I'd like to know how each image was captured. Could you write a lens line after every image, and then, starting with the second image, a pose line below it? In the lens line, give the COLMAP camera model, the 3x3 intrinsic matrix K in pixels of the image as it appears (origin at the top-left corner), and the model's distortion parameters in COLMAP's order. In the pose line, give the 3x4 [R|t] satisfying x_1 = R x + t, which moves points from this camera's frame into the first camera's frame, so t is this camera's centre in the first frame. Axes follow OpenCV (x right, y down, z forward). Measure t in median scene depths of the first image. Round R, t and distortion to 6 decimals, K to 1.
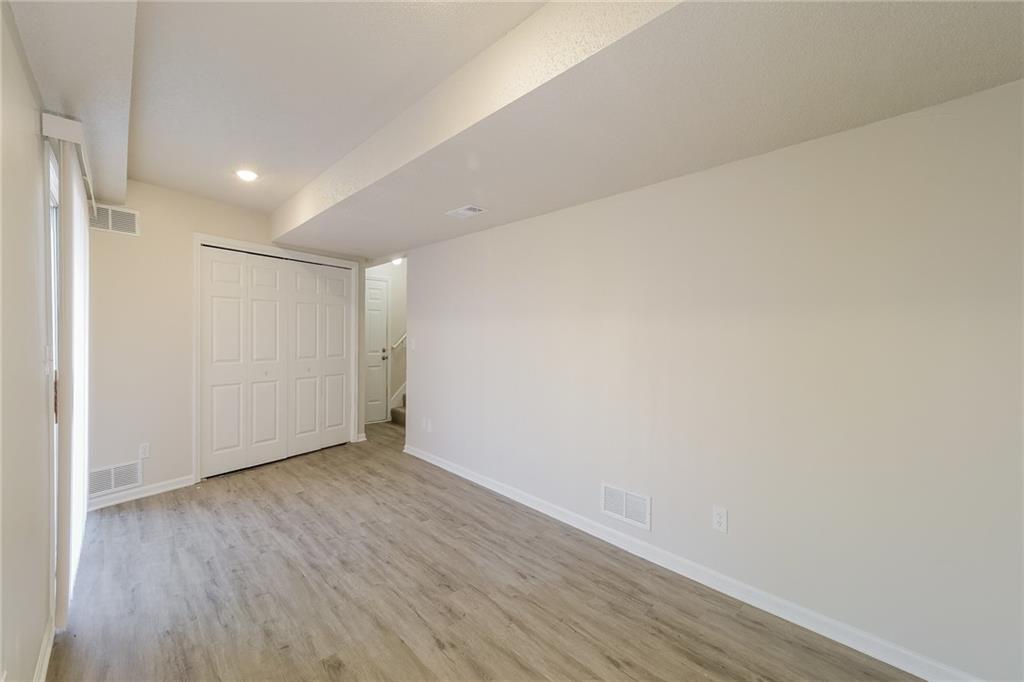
lens RADIAL K [[421.0, 0, 507.7], [0, 421.0, 344.2], [0, 0, 1]] dist [0.001329, 0.000064]
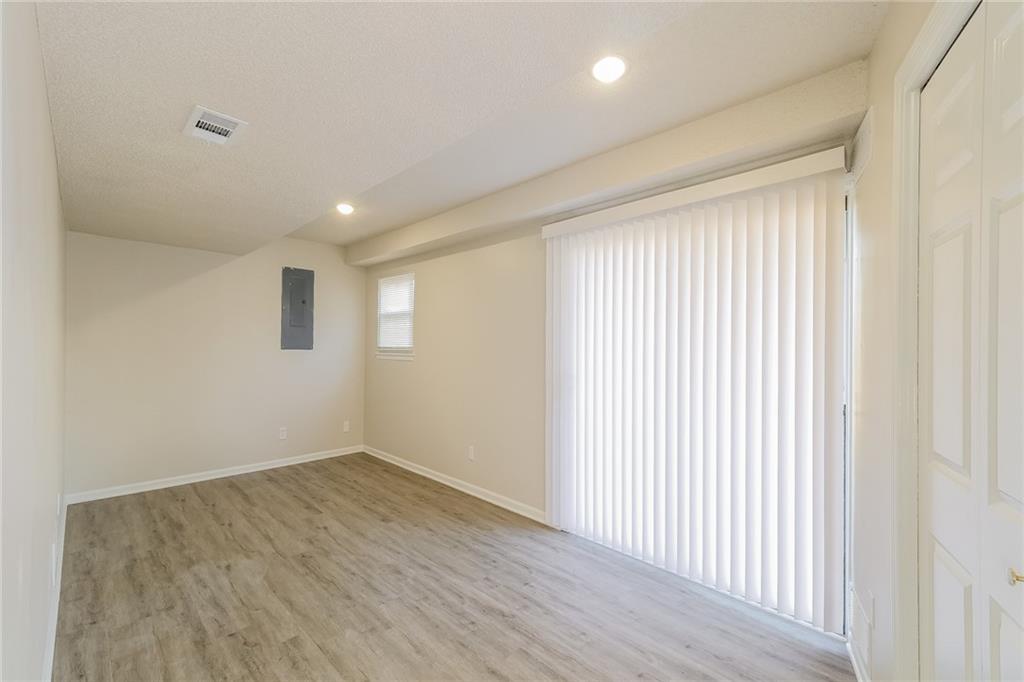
lens RADIAL K [[421.0, 0, 507.7], [0, 421.0, 344.2], [0, 0, 1]] dist [0.001329, 0.000064]
pose [[-0.998774, -0.025305, -0.042546, -0.601459], [-0.026047, 0.999517, 0.016972, -0.057404], [0.042096, 0.018059, -0.998950, 2.034794]]
